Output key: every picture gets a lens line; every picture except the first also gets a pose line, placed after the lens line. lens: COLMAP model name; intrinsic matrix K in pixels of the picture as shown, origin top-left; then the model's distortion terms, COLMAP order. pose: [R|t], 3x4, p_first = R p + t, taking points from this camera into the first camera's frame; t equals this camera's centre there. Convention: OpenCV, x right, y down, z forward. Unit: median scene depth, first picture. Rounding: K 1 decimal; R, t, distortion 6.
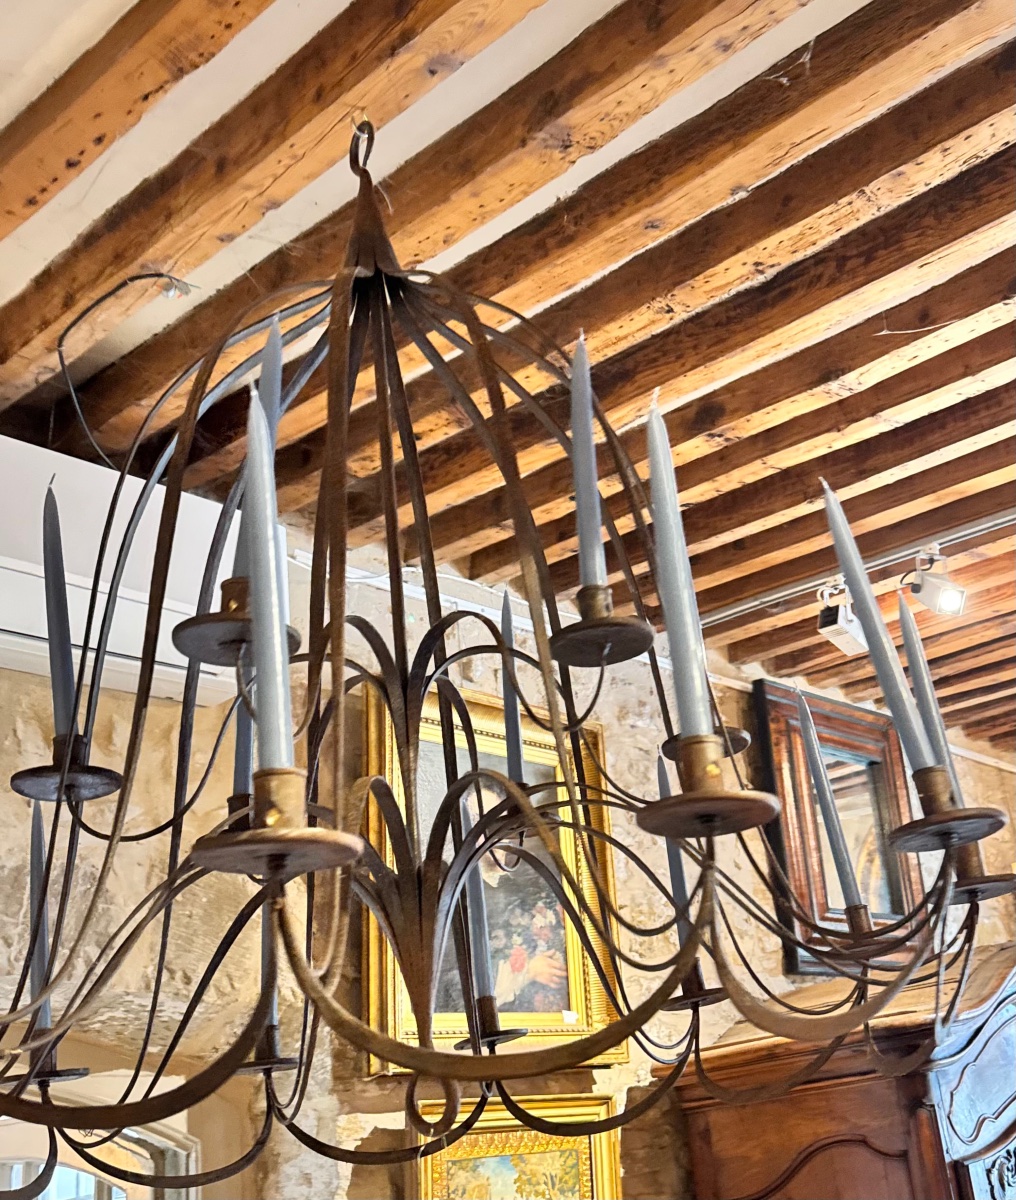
lens RADIAL K [[1369.2, 0, 508.0], [0, 1369.2, 600.0], [0, 0, 1]] dist [0.005079, -0.017523]
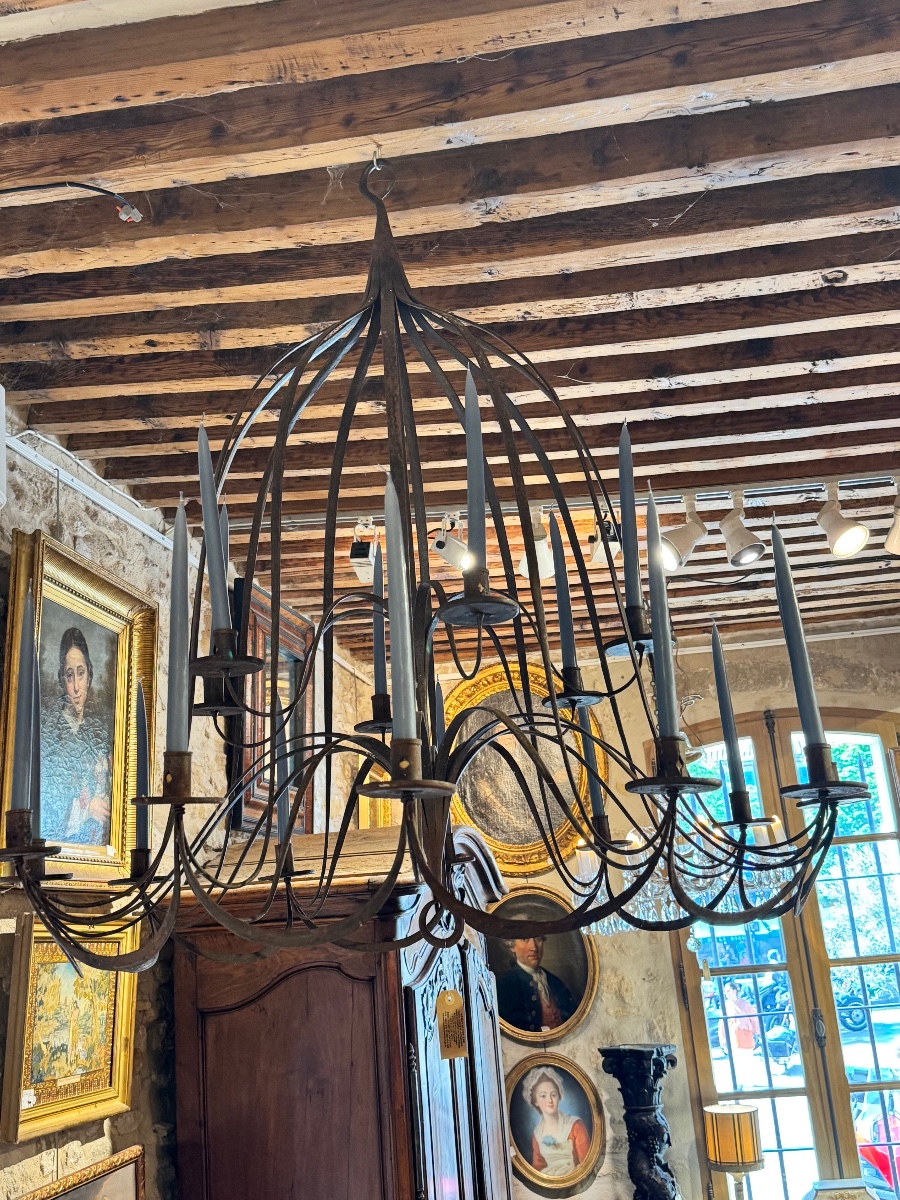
lens RADIAL K [[1251.3, 0, 450.0], [0, 1251.3, 600.0], [0, 0, 1]] dist [0.006119, 0.005896]
pose [[0.881081, 0.179068, 0.437757, -0.215712], [-0.217517, 0.975283, 0.038853, -0.006090], [-0.419980, -0.129452, 0.898253, -0.045069]]
